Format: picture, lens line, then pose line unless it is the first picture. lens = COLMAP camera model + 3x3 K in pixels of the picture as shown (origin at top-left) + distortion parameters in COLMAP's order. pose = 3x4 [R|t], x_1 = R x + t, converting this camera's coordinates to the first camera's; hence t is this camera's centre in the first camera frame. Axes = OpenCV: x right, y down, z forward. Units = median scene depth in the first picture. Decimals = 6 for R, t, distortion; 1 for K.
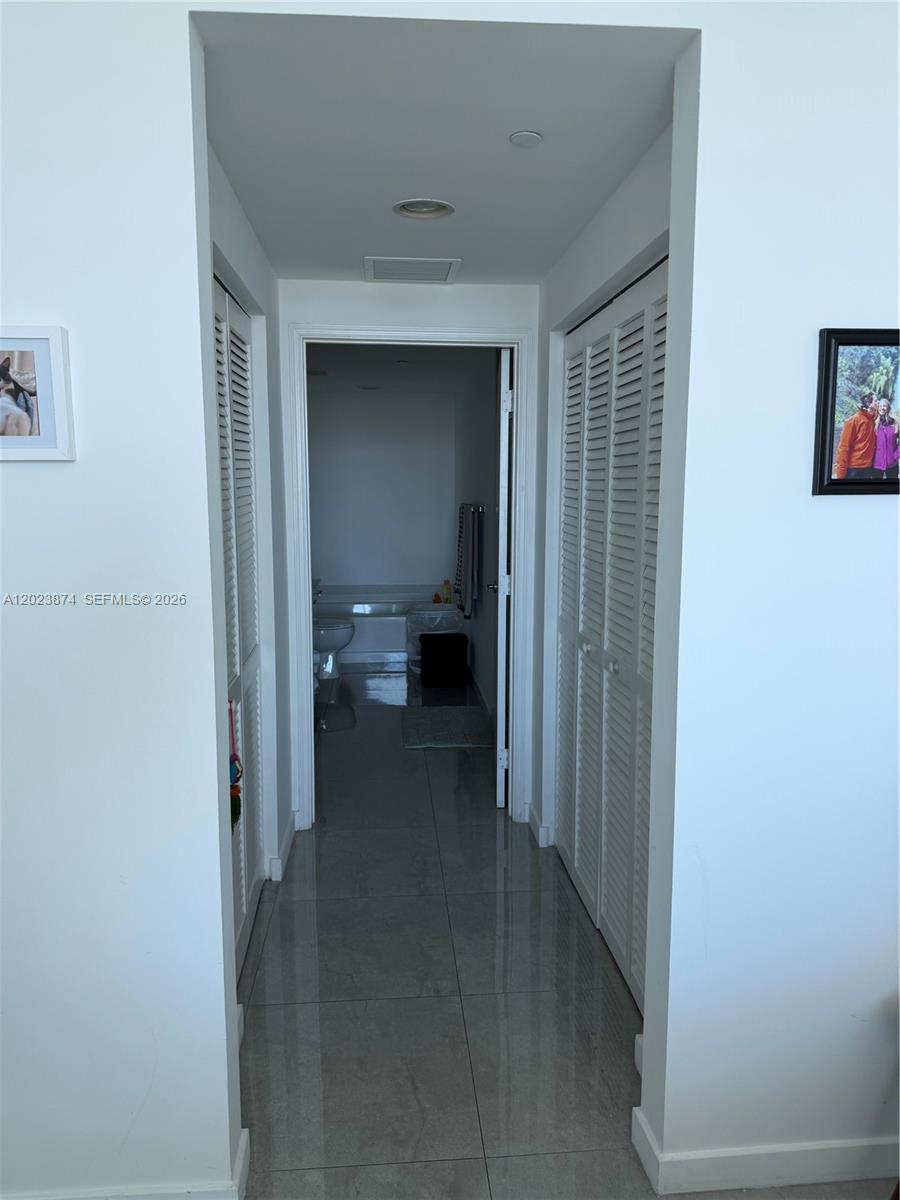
lens RADIAL K [[842.2, 0, 450.0], [0, 842.2, 600.0], [0, 0, 1]] dist [0.111860, -0.177259]
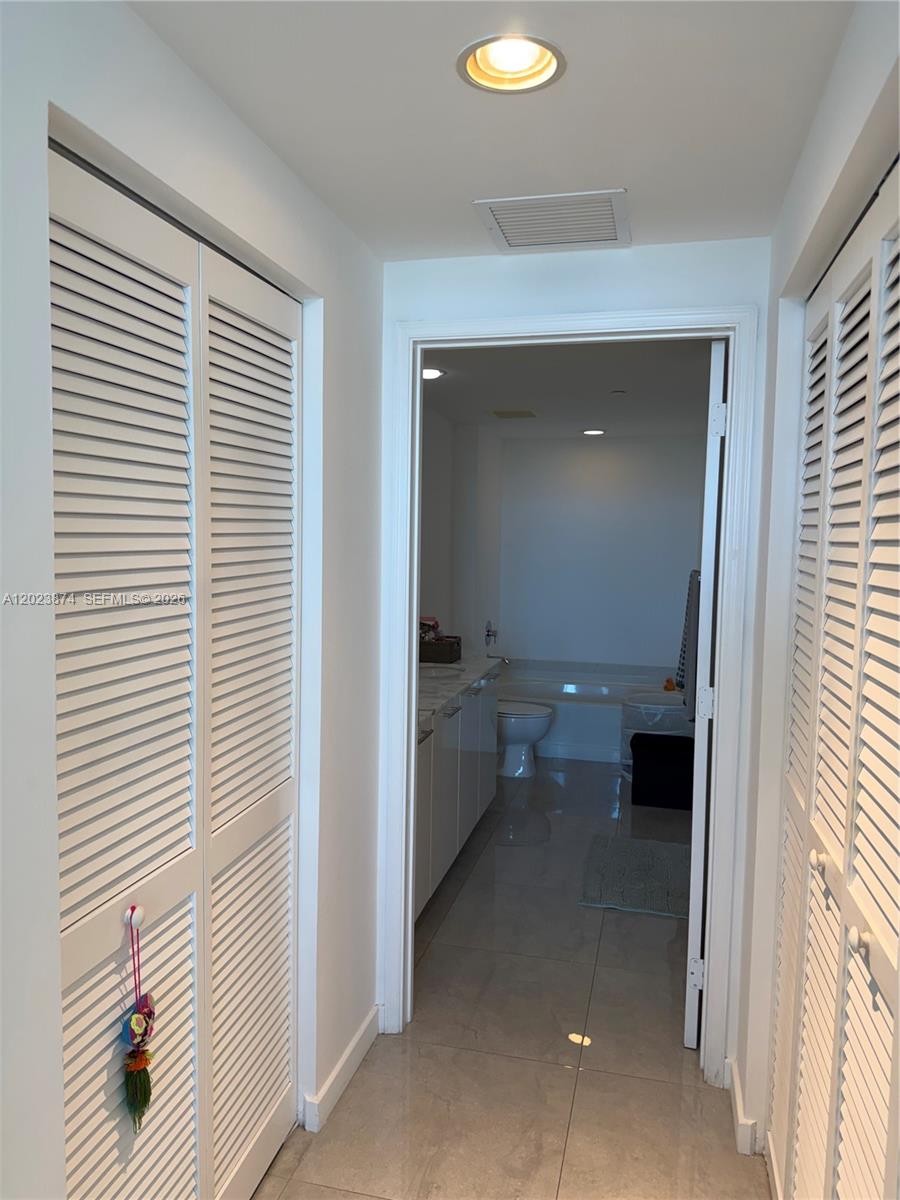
lens RADIAL K [[835.3, 0, 452.7], [0, 835.3, 603.7], [0, 0, 1]] dist [0.143489, -0.259453]
pose [[0.947381, 0.039537, -0.317656, 0.086698], [-0.059155, 0.996875, -0.052348, -0.049768], [0.314594, 0.068385, 0.946760, 0.332024]]
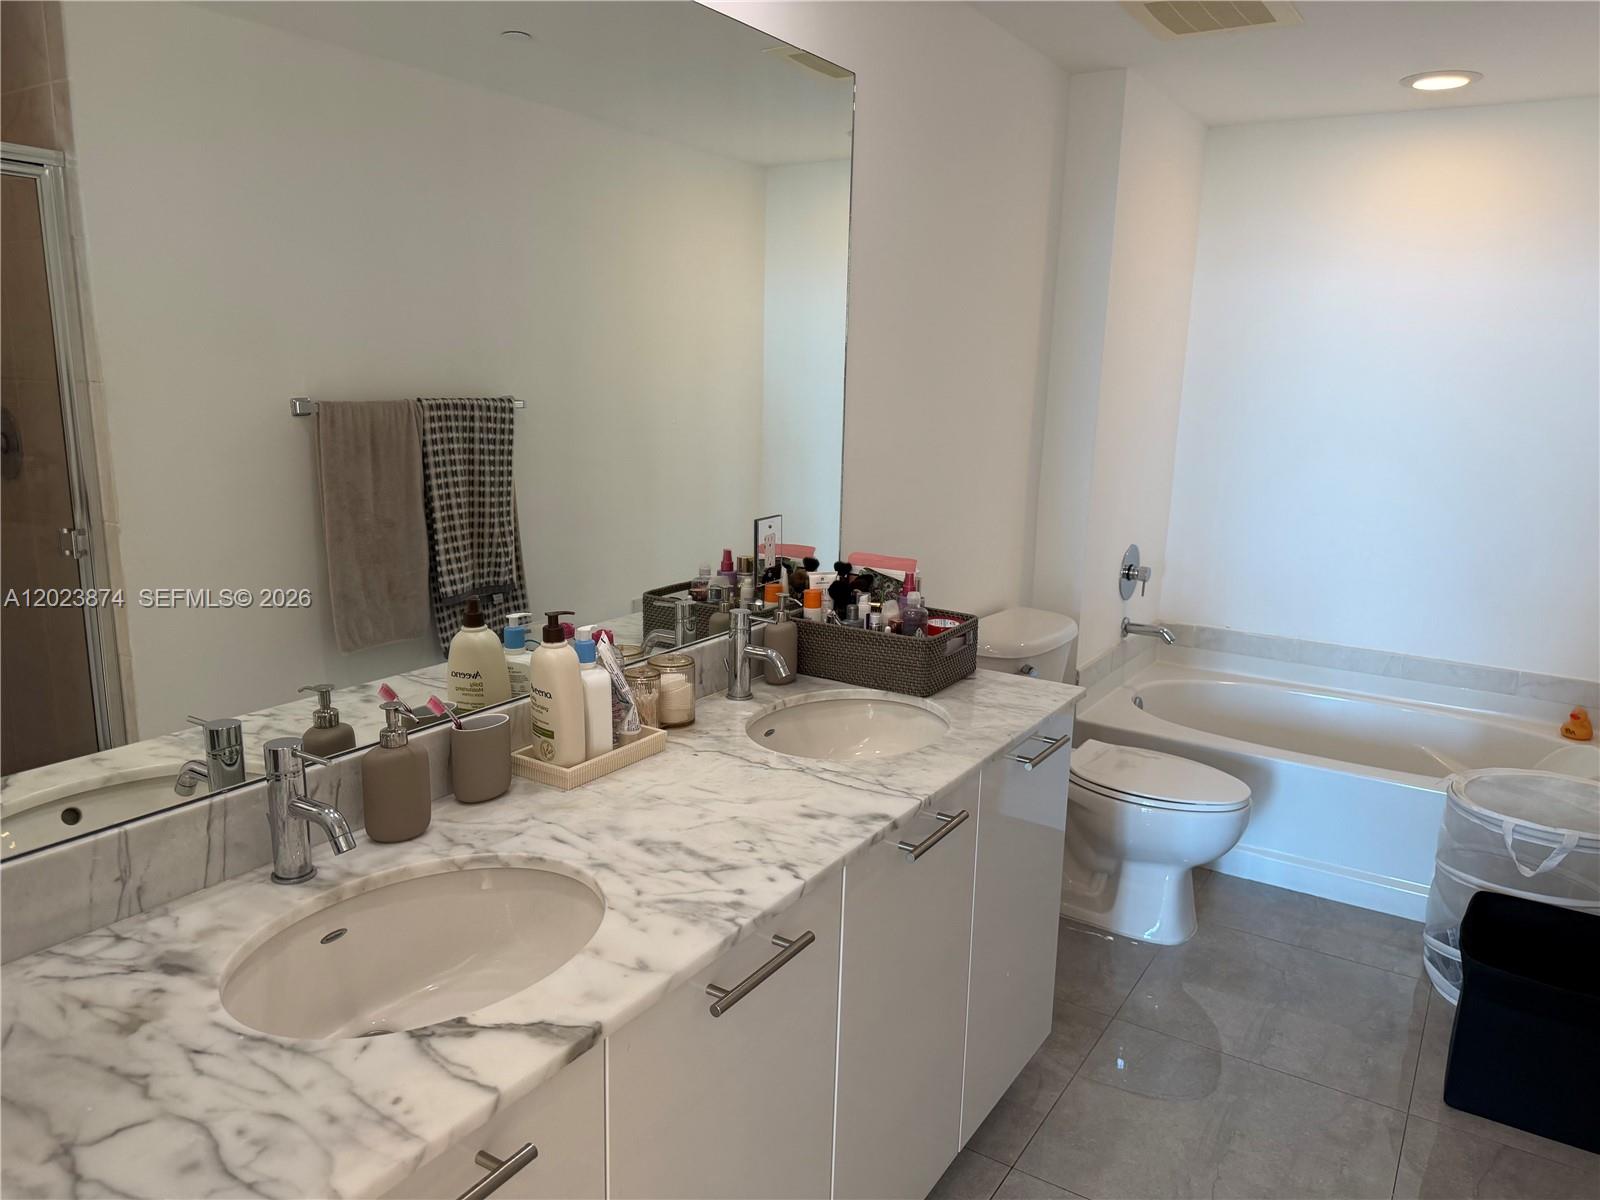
lens RADIAL K [[1111.6, 0, 859.4], [0, 1111.6, 571.1], [0, 0, 1]] dist [0.141572, -0.168990]
pose [[0.815906, 0.140560, -0.560839, -0.004057], [-0.119997, 0.990045, 0.073557, -0.126545], [0.565595, 0.007283, 0.824651, 0.954122]]
